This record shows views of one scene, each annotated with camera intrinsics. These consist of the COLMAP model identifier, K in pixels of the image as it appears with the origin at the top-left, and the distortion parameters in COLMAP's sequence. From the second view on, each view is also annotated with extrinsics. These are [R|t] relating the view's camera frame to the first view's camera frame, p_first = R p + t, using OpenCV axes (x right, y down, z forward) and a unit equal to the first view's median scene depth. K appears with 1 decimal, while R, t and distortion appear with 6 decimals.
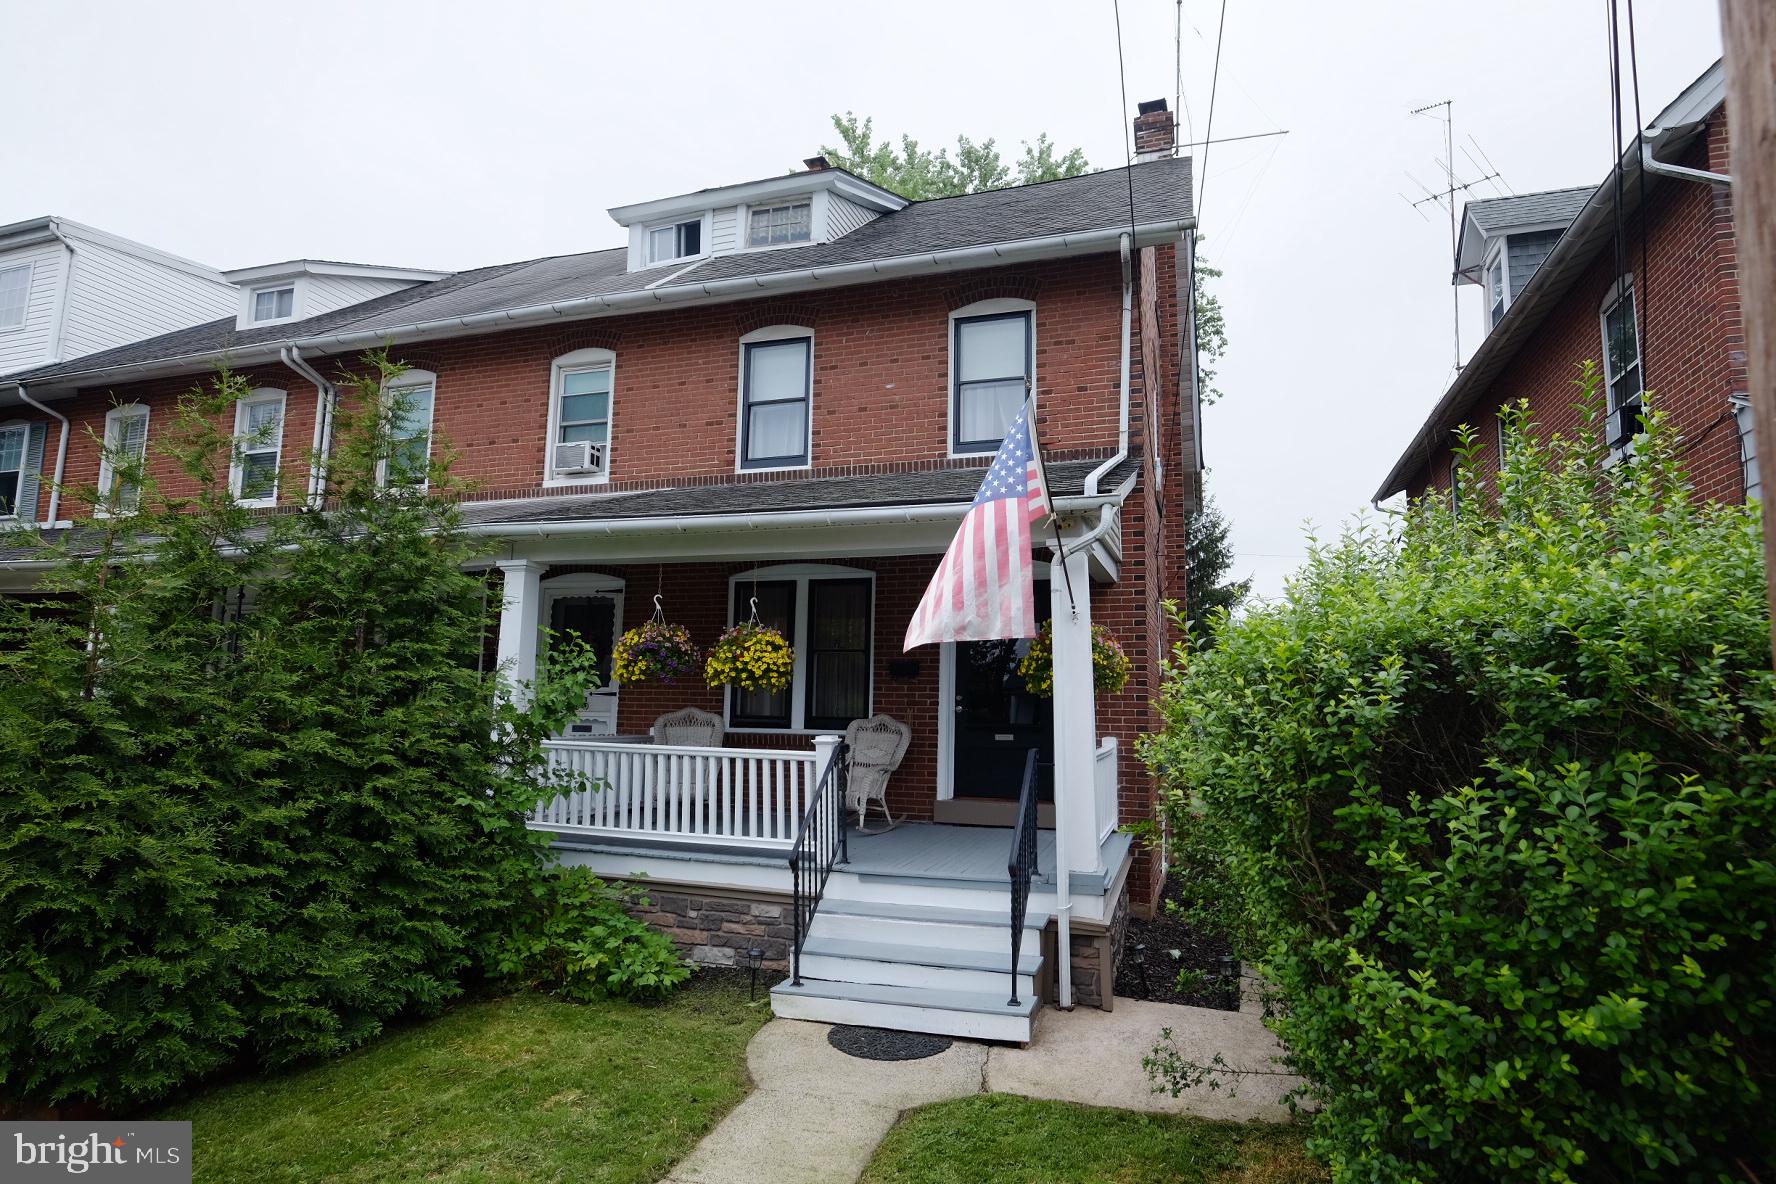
lens RADIAL K [[955.0, 0, 891.1], [0, 955.0, 594.9], [0, 0, 1]] dist [-0.005539, -0.002326]
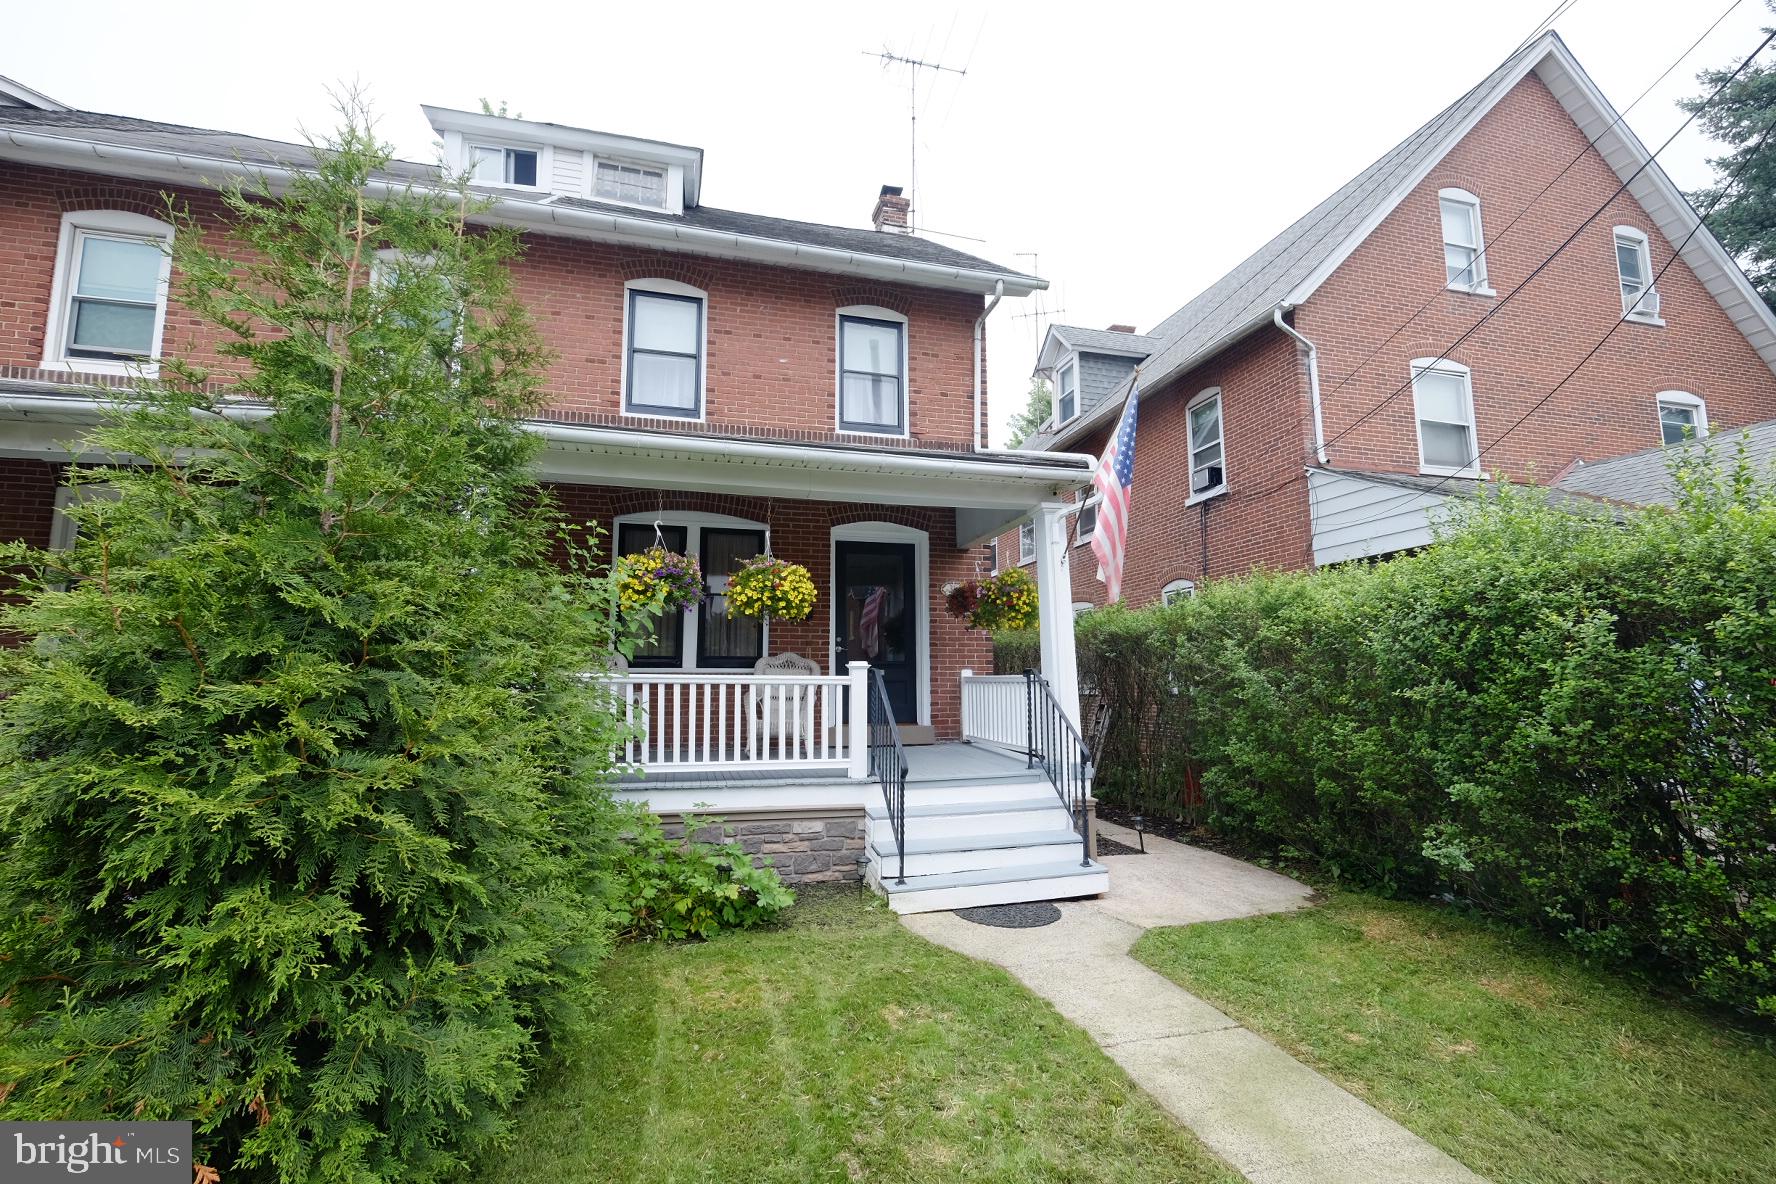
lens RADIAL K [[769.6, 0, 891.6], [0, 769.6, 590.8], [0, 0, 1]] dist [-0.007468, -0.001016]
pose [[0.835748, 0.049082, 0.546916, -0.369430], [-0.051380, 0.998617, -0.011106, 0.052840], [-0.546705, -0.018819, 0.837114, 0.171676]]
